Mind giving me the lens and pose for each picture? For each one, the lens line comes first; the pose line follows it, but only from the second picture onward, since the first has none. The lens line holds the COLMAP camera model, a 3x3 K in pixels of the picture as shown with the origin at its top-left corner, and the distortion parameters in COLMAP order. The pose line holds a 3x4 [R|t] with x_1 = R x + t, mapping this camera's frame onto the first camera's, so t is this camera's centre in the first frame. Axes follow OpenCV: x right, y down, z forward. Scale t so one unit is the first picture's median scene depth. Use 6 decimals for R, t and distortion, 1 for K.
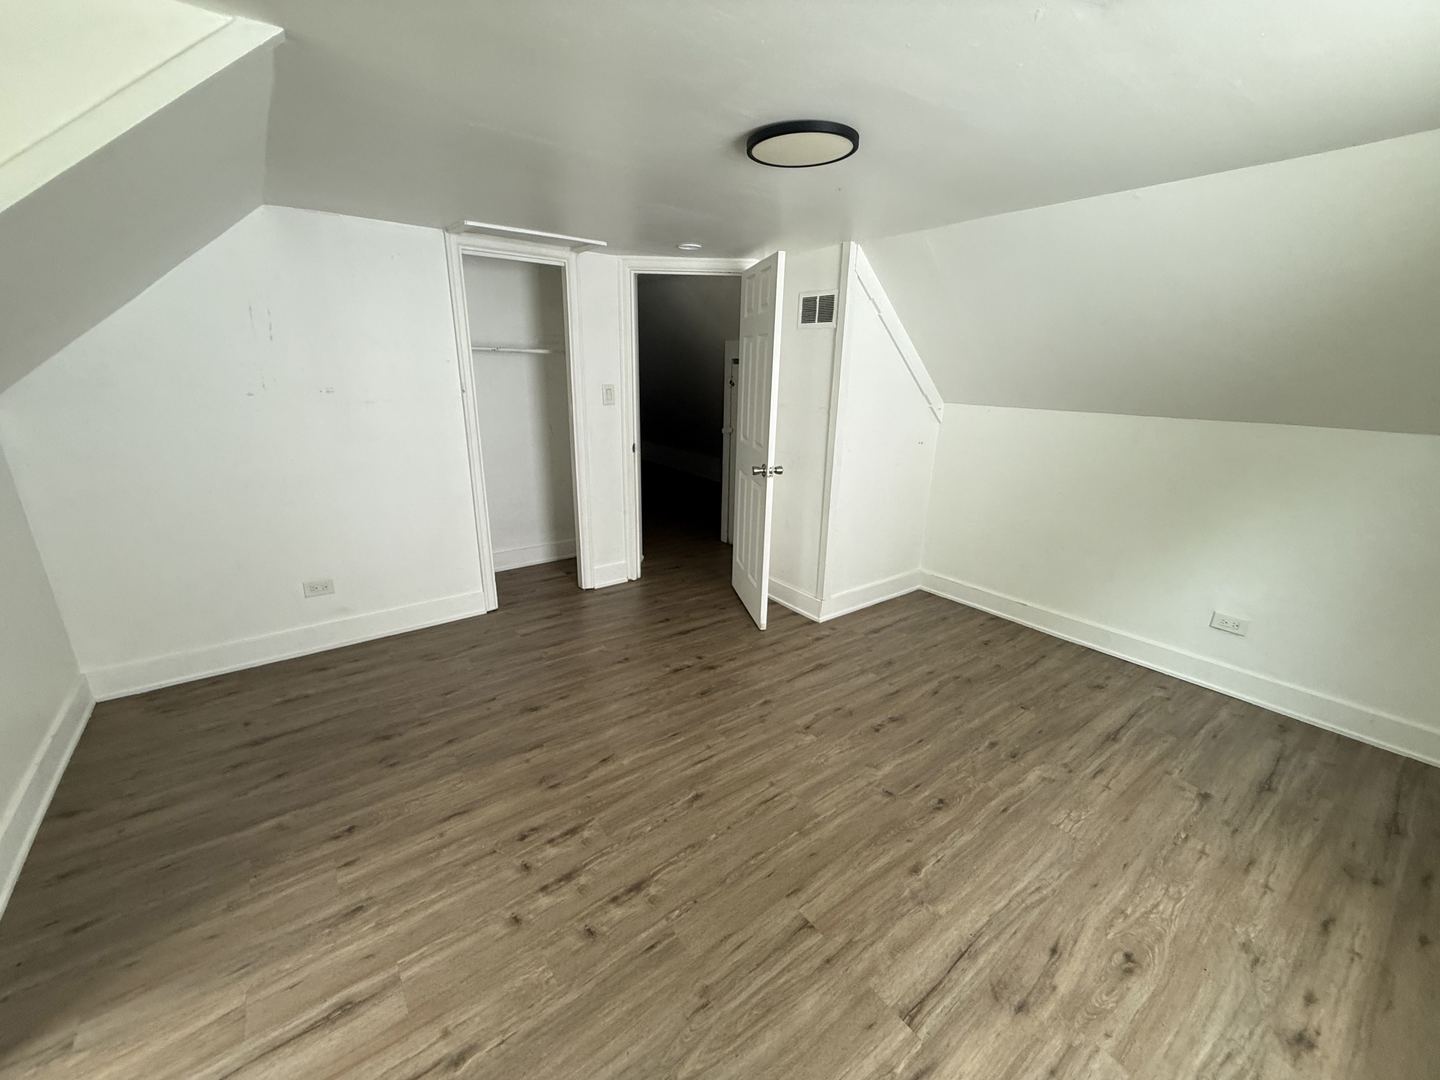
lens RADIAL K [[580.3, 0, 720.0], [0, 580.3, 536.7], [0, 0, 1]] dist [-0.002120, -0.000016]
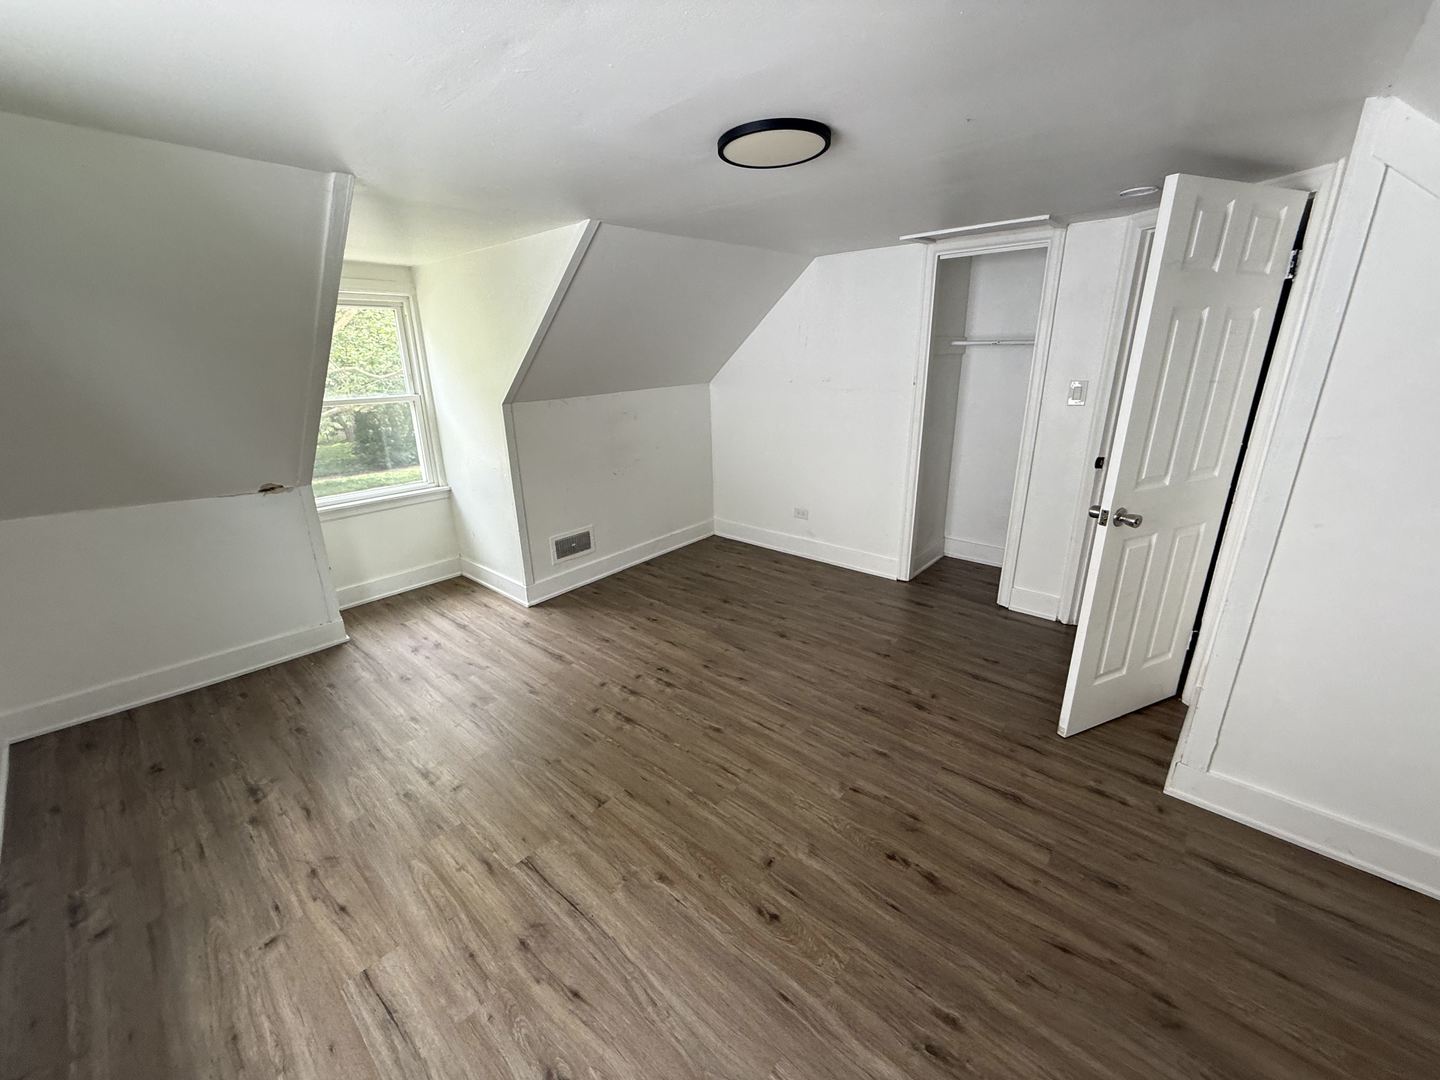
lens RADIAL K [[580.3, 0, 719.8], [0, 580.3, 541.4], [0, 0, 1]] dist [-0.002120, -0.000016]
pose [[0.186714, 0.286098, -0.939833, 1.043648], [-0.256524, 0.937665, 0.234476, -0.211462], [0.948332, 0.197310, 0.248467, 0.675906]]
